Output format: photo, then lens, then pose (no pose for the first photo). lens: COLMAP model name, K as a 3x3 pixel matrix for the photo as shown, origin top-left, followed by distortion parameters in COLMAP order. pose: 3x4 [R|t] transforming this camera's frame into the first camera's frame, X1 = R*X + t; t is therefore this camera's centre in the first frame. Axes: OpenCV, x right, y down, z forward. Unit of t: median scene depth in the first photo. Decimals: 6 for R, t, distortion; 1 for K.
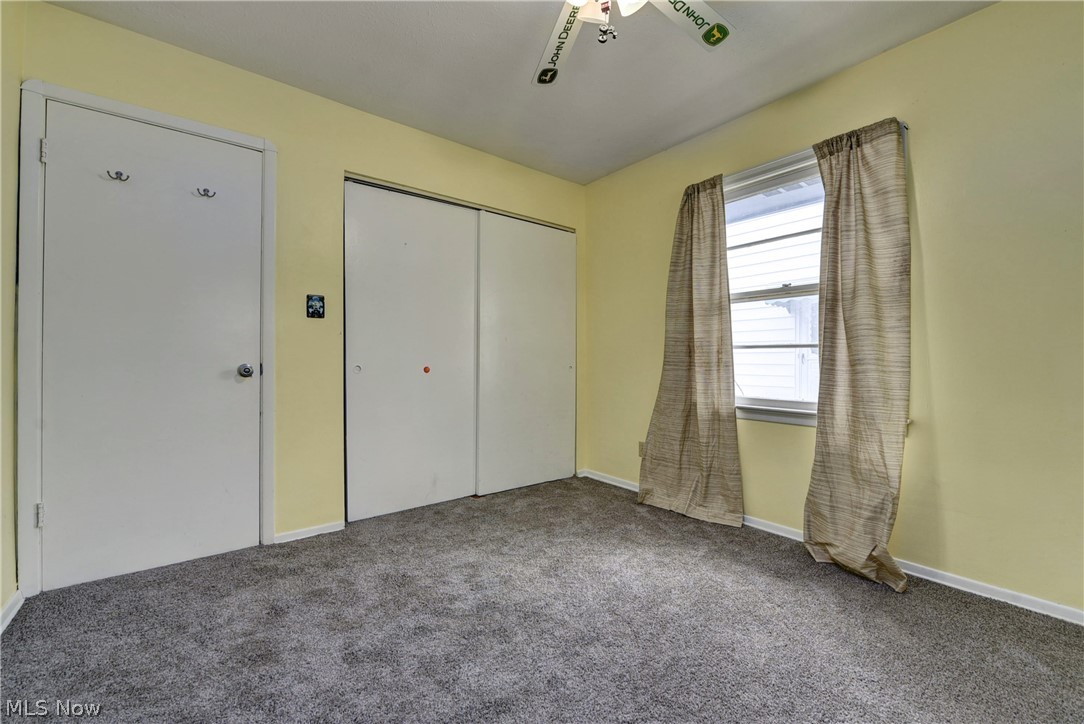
lens RADIAL K [[432.7, 0, 542.0], [0, 432.7, 362.0], [0, 0, 1]] dist [-0.016575, -0.000198]
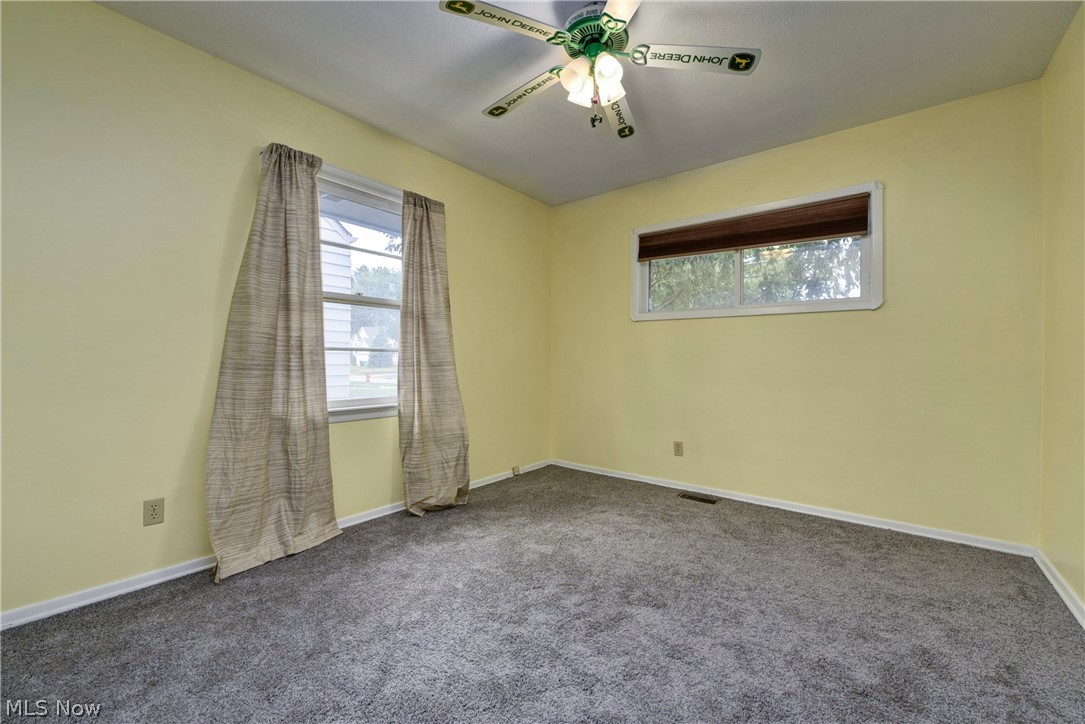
lens RADIAL K [[434.4, 0, 541.7], [0, 434.4, 360.3], [0, 0, 1]] dist [-0.006145, -0.000053]
pose [[-0.222766, -0.008541, 0.974835, -0.587467], [-0.002373, 0.999963, 0.008219, -0.018003], [-0.974869, -0.000483, -0.222778, 0.754388]]
